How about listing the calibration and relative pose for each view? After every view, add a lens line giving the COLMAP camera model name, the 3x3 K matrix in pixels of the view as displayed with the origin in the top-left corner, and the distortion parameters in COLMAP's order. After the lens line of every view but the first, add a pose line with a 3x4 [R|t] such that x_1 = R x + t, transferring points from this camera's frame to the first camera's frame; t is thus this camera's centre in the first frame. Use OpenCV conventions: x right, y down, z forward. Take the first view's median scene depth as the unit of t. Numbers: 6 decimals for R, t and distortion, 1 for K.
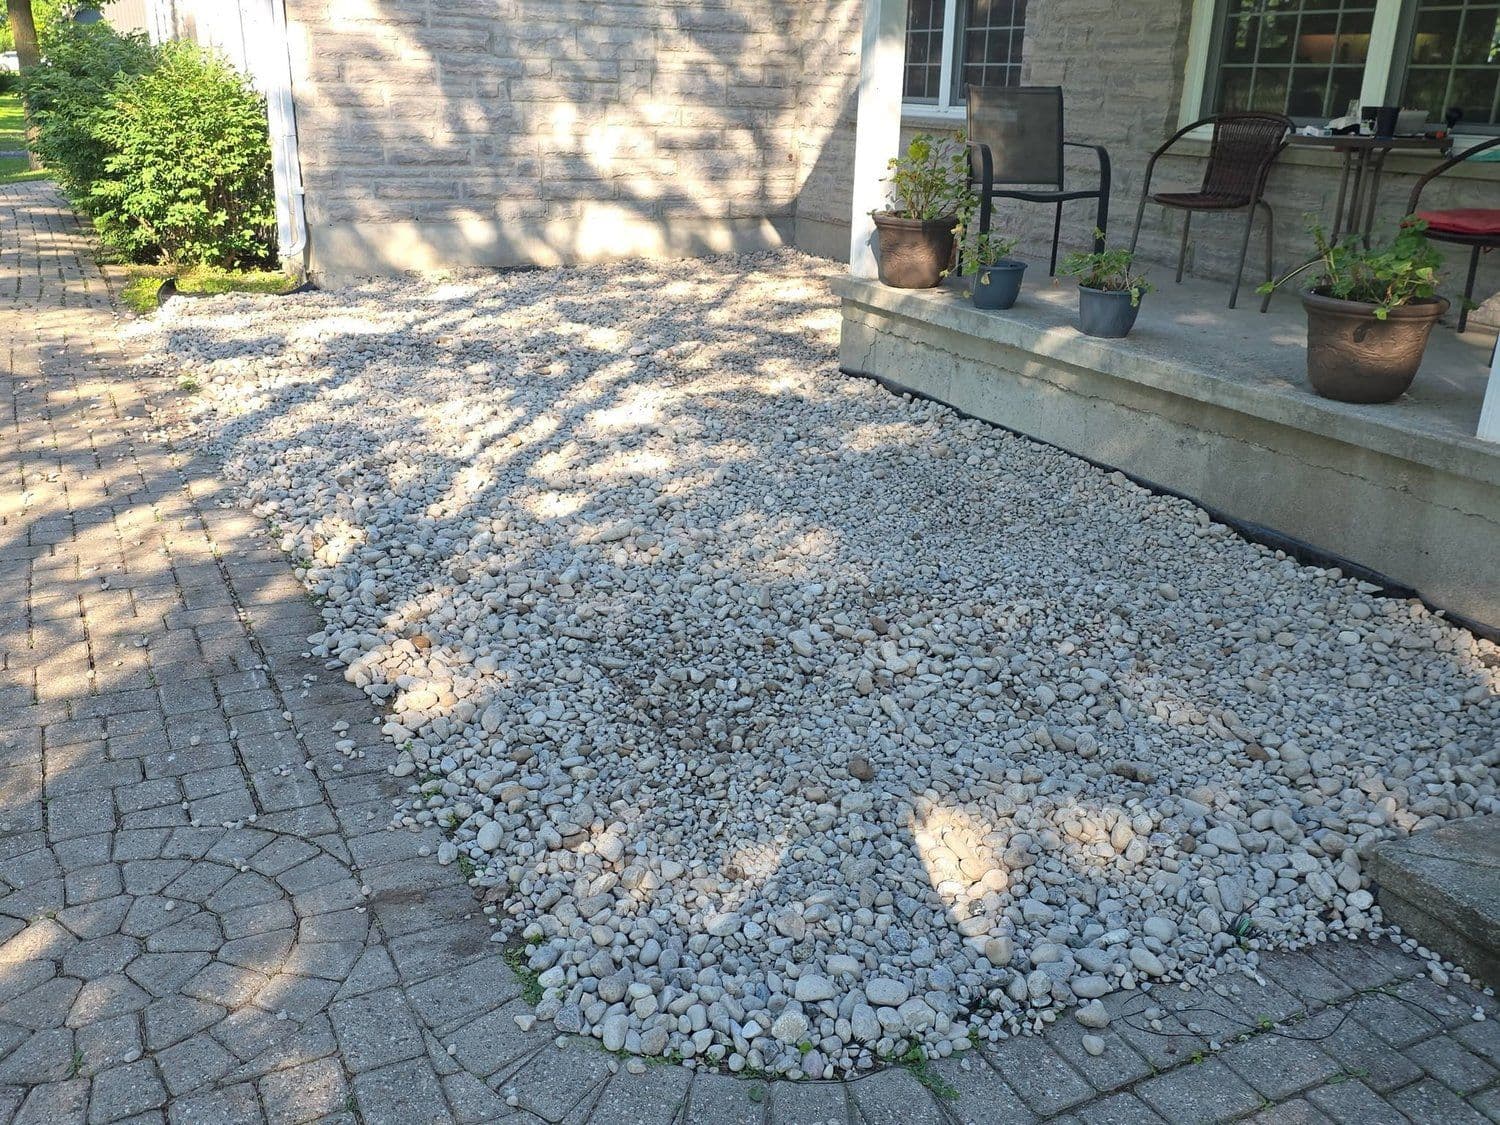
lens RADIAL K [[1321.7, 0, 750.0], [0, 1321.7, 562.5], [0, 0, 1]] dist [0.095737, -0.001366]
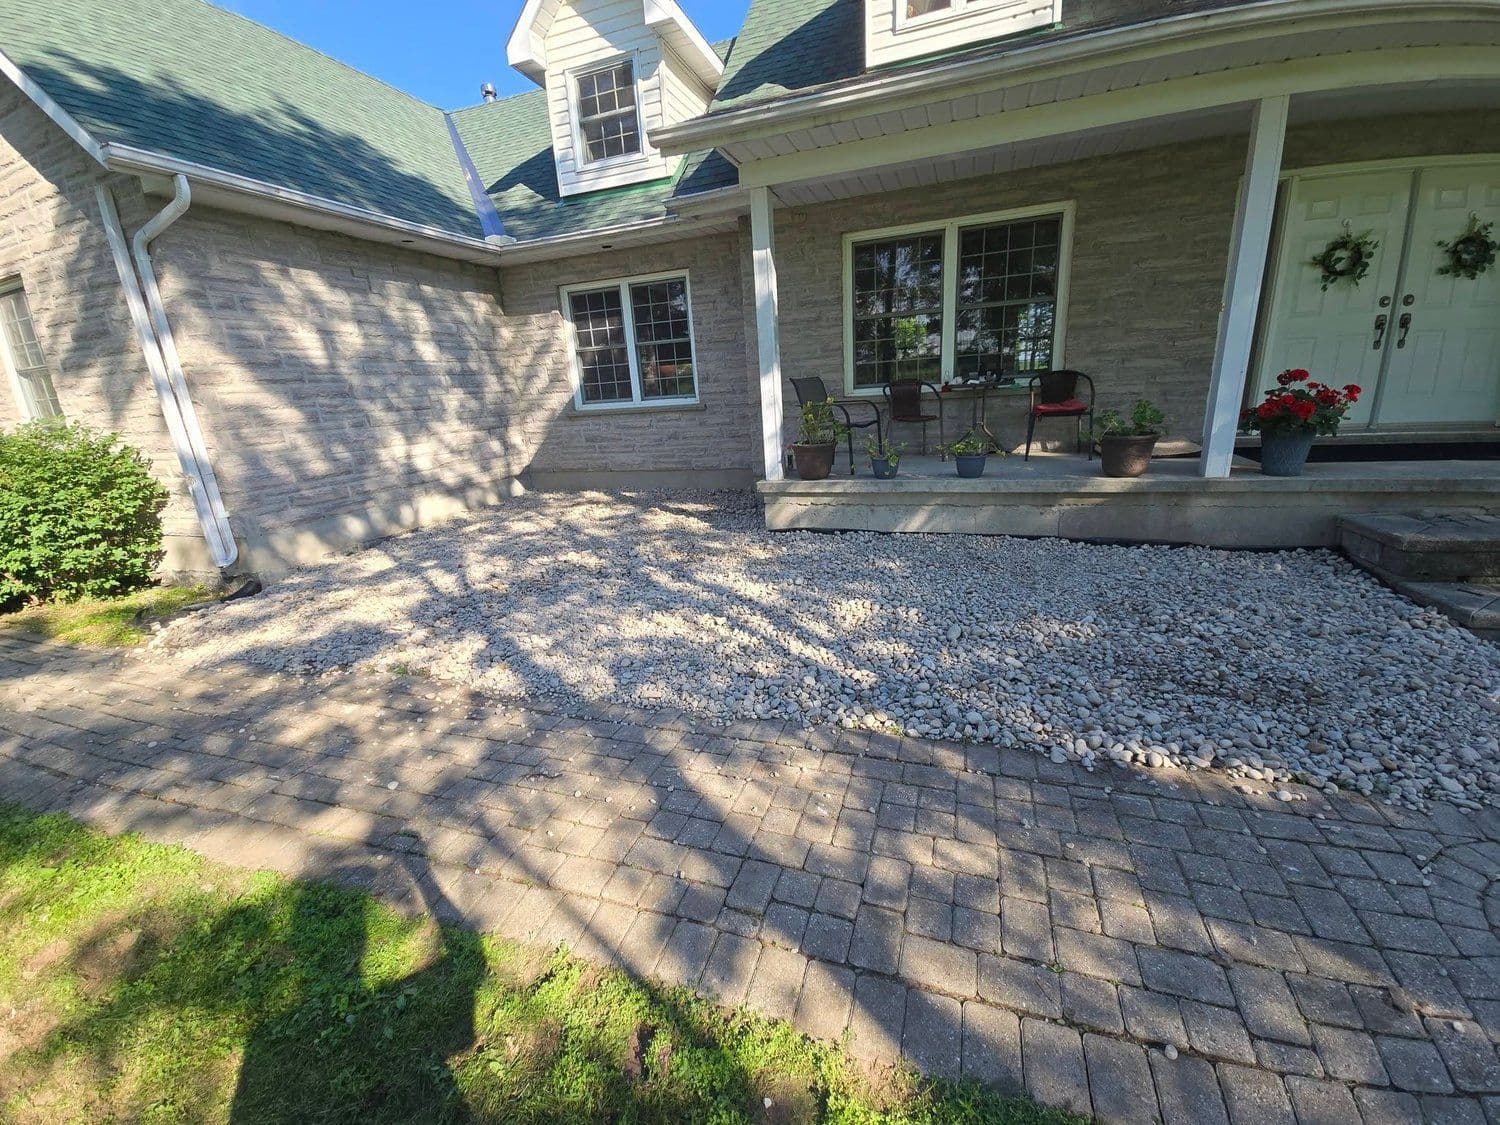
lens RADIAL K [[603.2, 0, 750.0], [0, 603.2, 562.5], [0, 0, 1]] dist [0.002327, -0.000446]
pose [[0.726303, -0.266337, 0.633678, -0.323460], [0.317505, 0.947633, 0.034379, -0.100700], [-0.609651, 0.176226, 0.772833, 0.249075]]
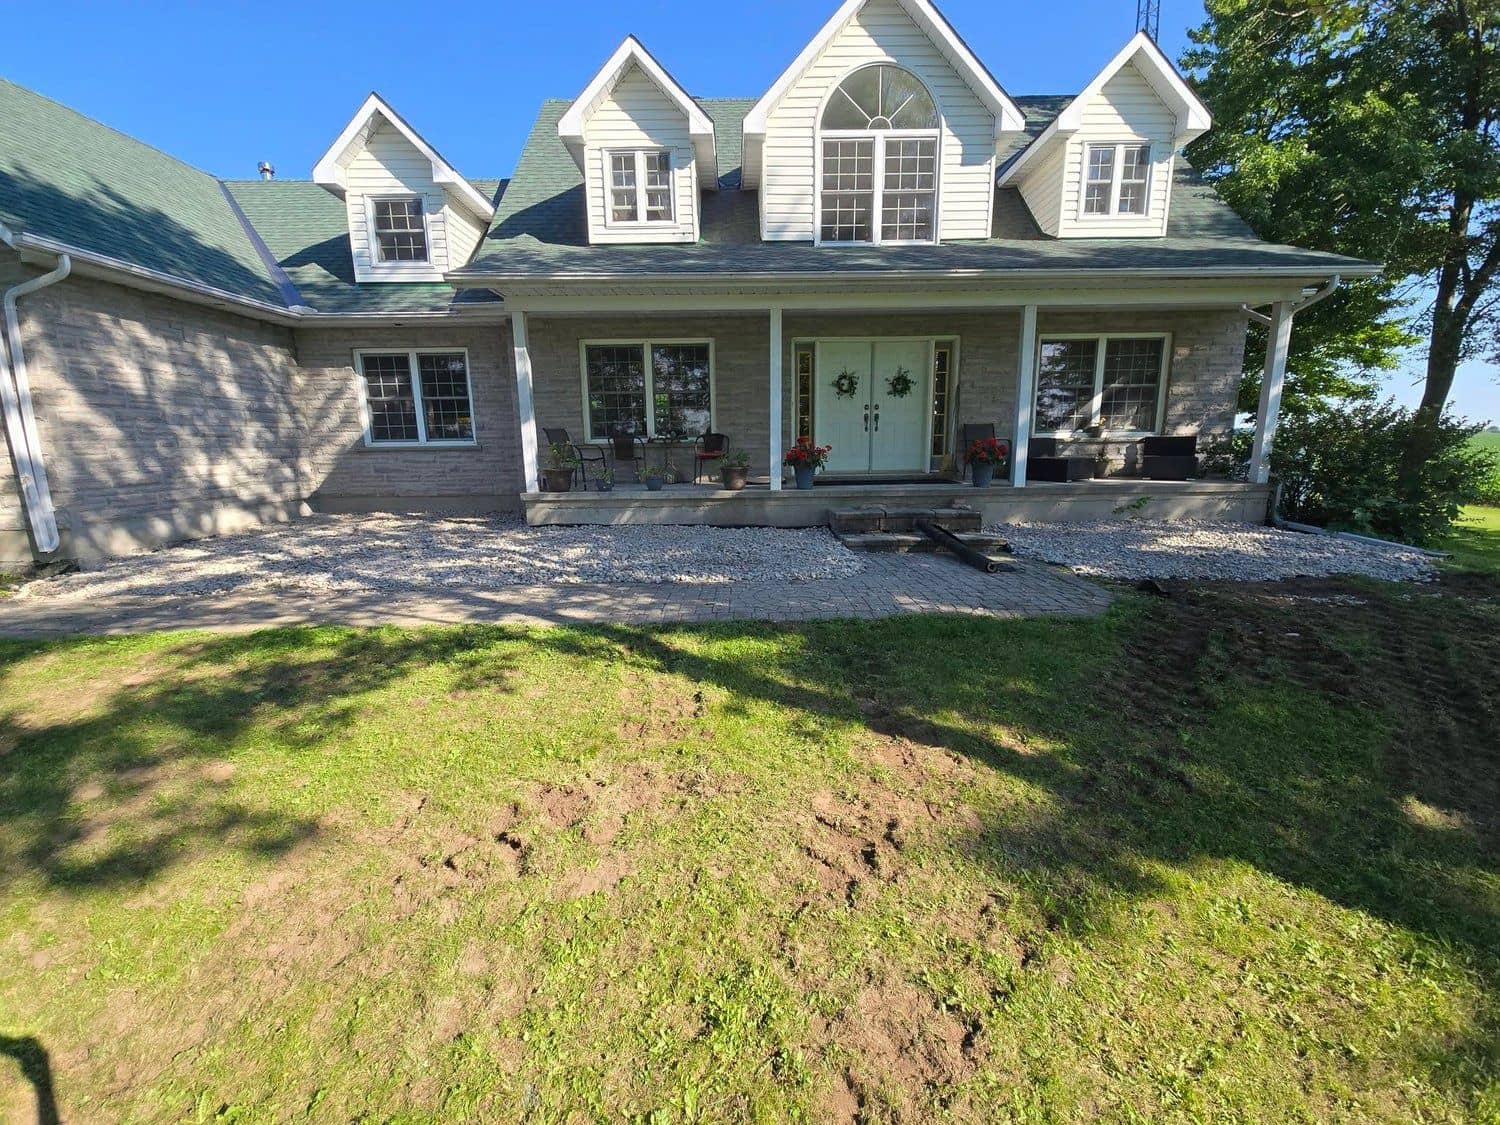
lens RADIAL K [[603.2, 0, 750.0], [0, 603.2, 562.5], [0, 0, 1]] dist [0.002327, -0.000446]
pose [[0.454400, -0.209186, 0.865888, -0.550529], [0.335256, 0.940728, 0.051330, 0.005955], [-0.825302, 0.266969, 0.497598, 0.003632]]
